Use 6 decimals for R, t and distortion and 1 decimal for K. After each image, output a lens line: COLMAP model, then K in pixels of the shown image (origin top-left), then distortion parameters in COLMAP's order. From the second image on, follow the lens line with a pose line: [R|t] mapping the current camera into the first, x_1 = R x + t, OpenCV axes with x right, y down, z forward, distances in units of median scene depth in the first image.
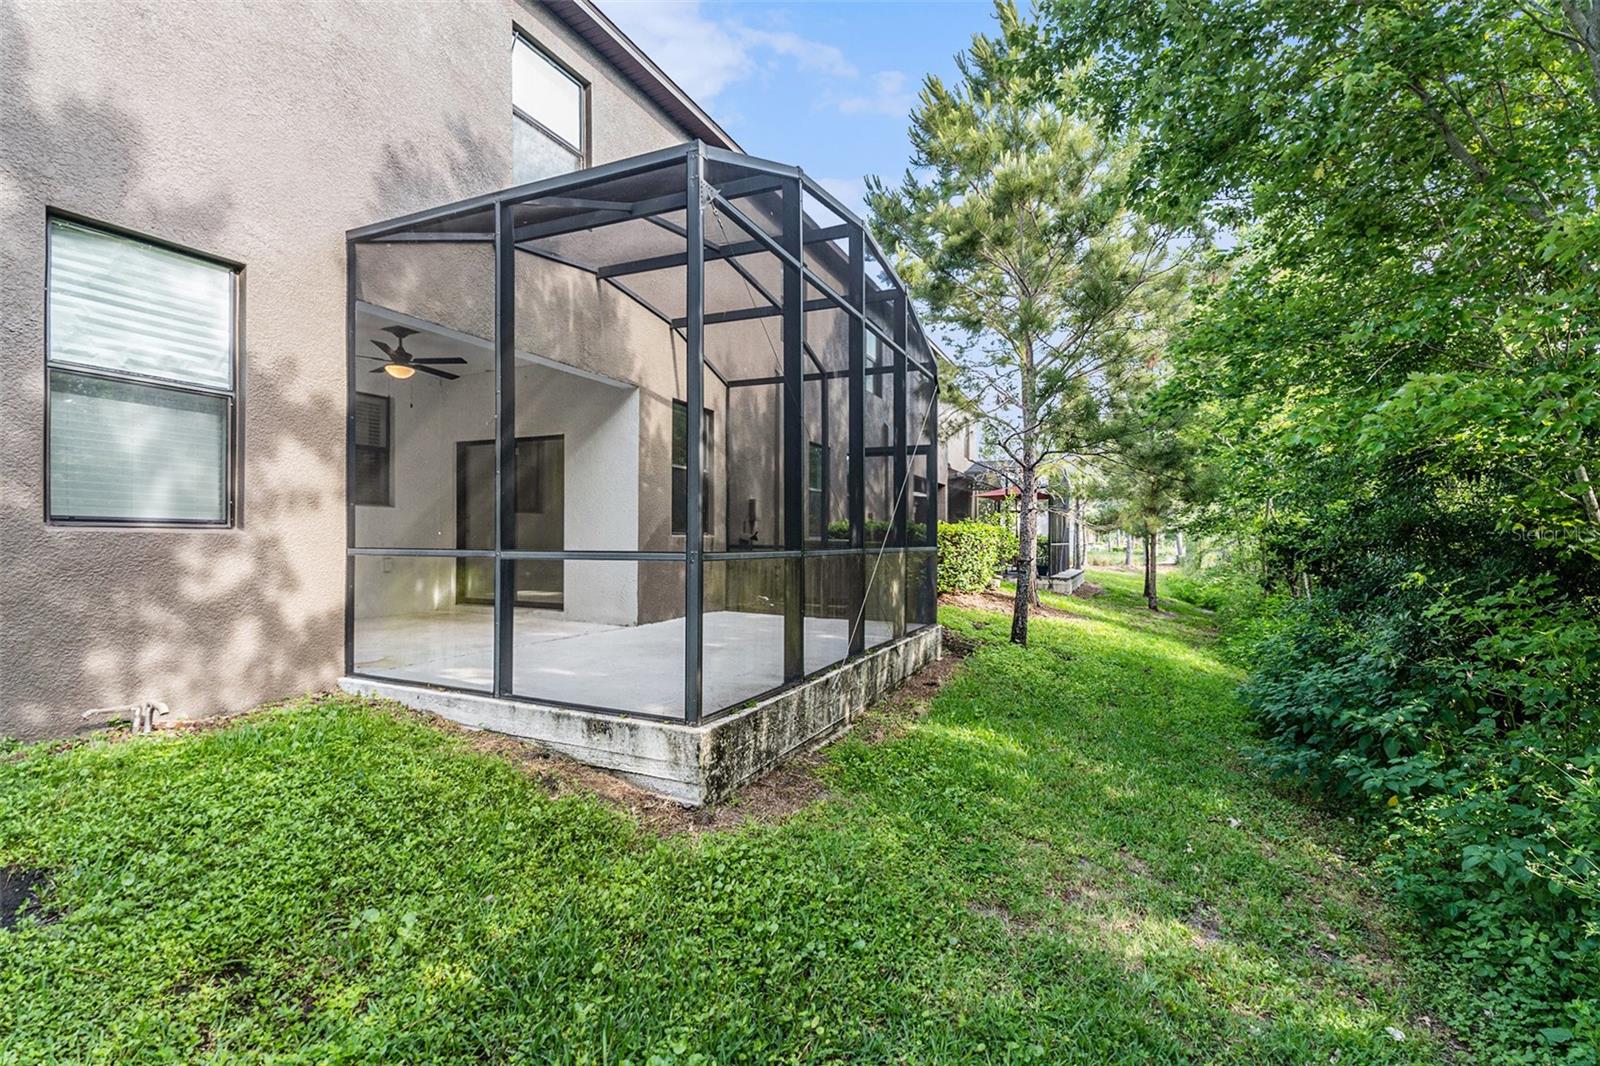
lens RADIAL K [[735.6, 0, 798.6], [0, 735.6, 533.2], [0, 0, 1]] dist [-0.002984, -0.005801]
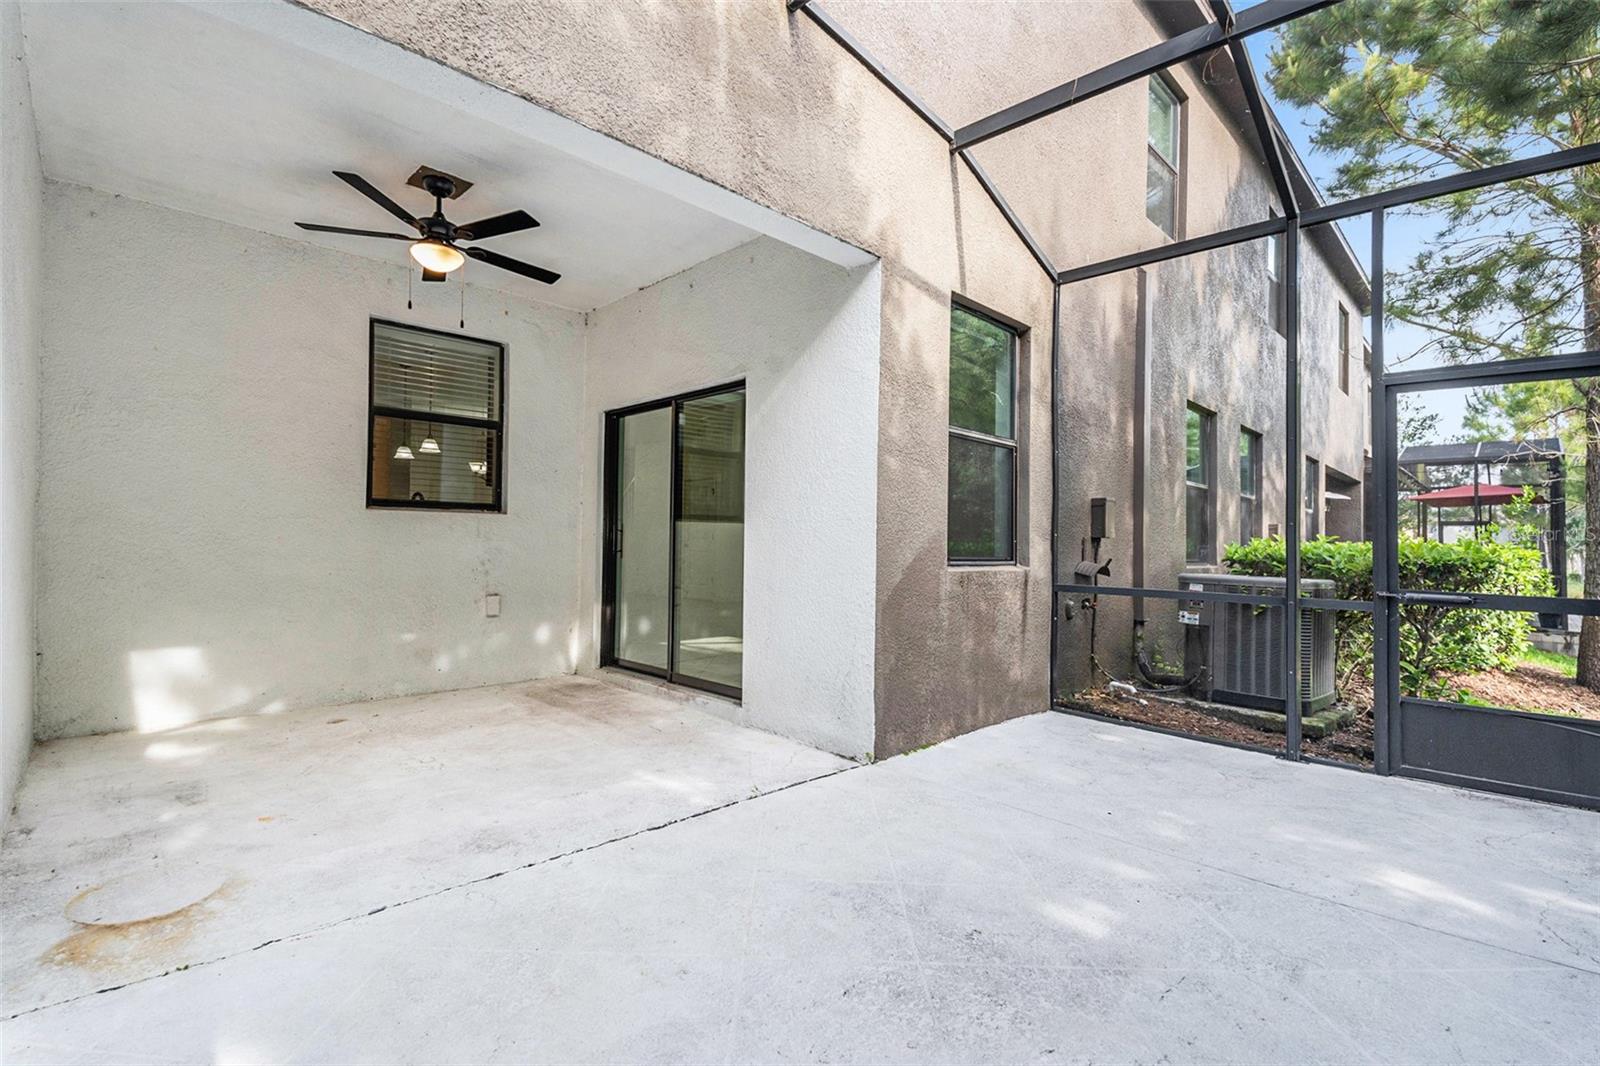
lens RADIAL K [[735.6, 0, 797.2], [0, 735.6, 537.2], [0, 0, 1]] dist [-0.002984, -0.005801]
pose [[0.931836, 0.006661, -0.362818, -0.092418], [-0.009841, 0.999928, -0.006917, -0.015500], [0.362746, 0.010016, 0.931834, 0.528447]]
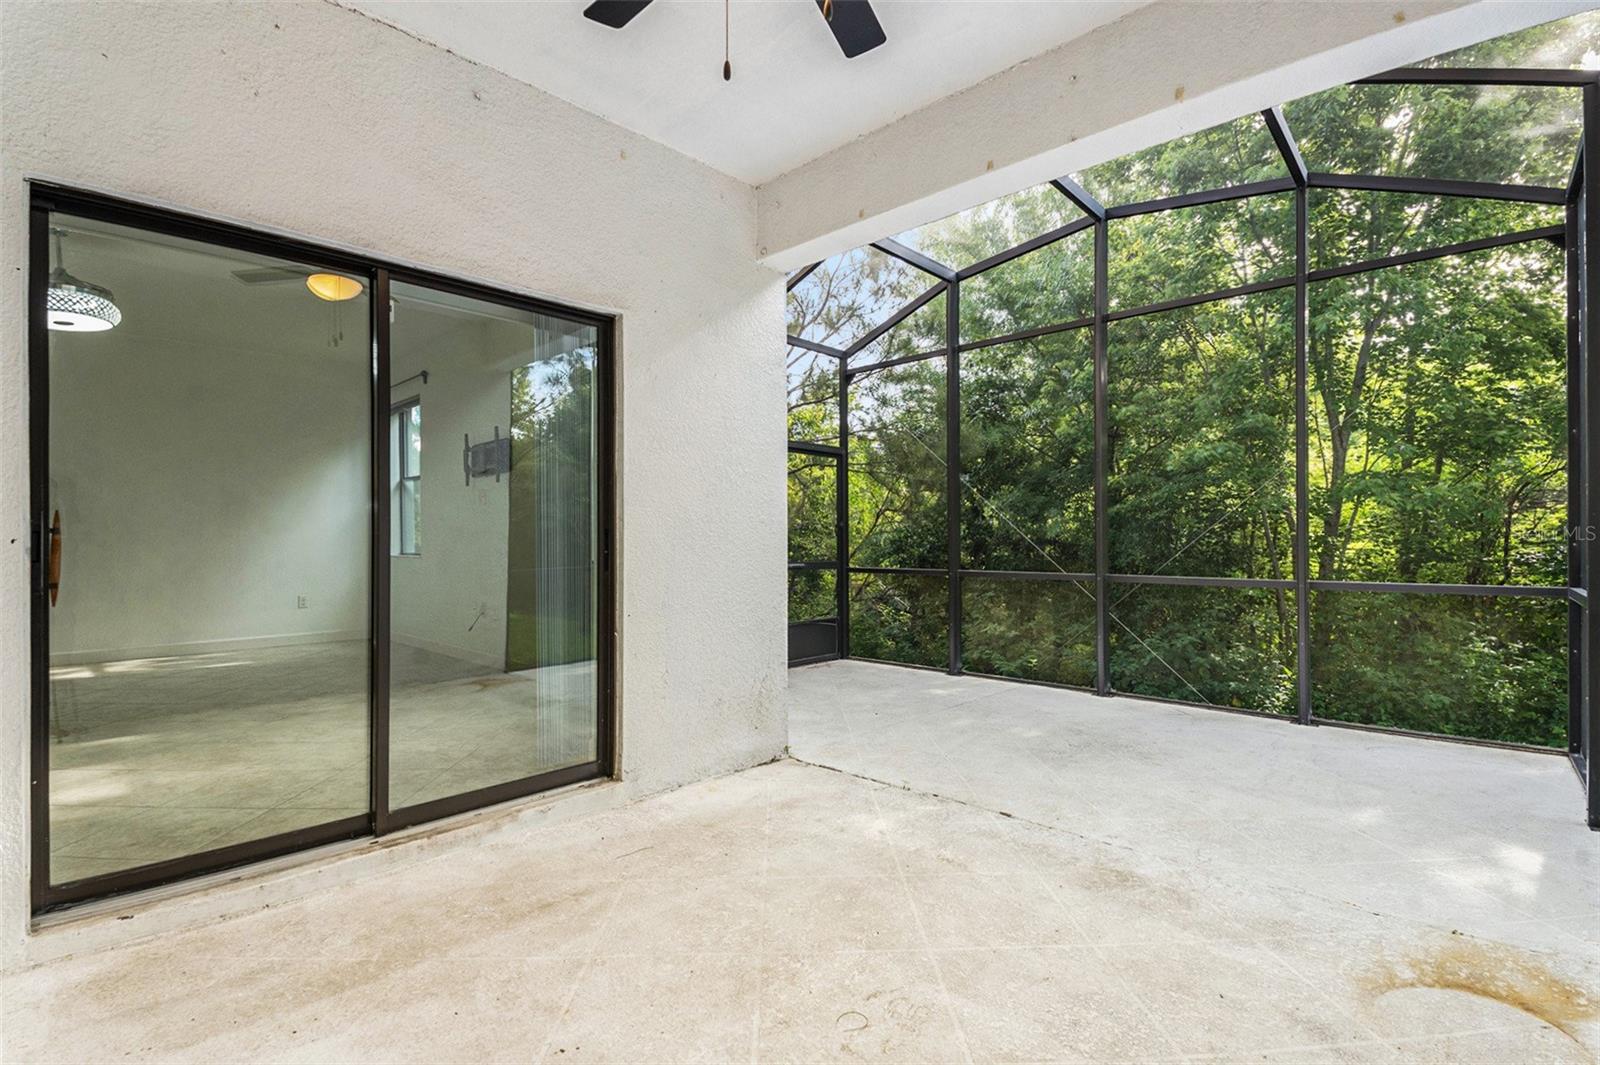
lens RADIAL K [[735.6, 0, 795.0], [0, 735.6, 536.3], [0, 0, 1]] dist [-0.002984, -0.005801]
pose [[0.322919, 0.002724, 0.946423, -0.660931], [0.000848, 0.999995, -0.003168, -0.021598], [-0.946426, 0.001826, 0.322915, 0.805778]]
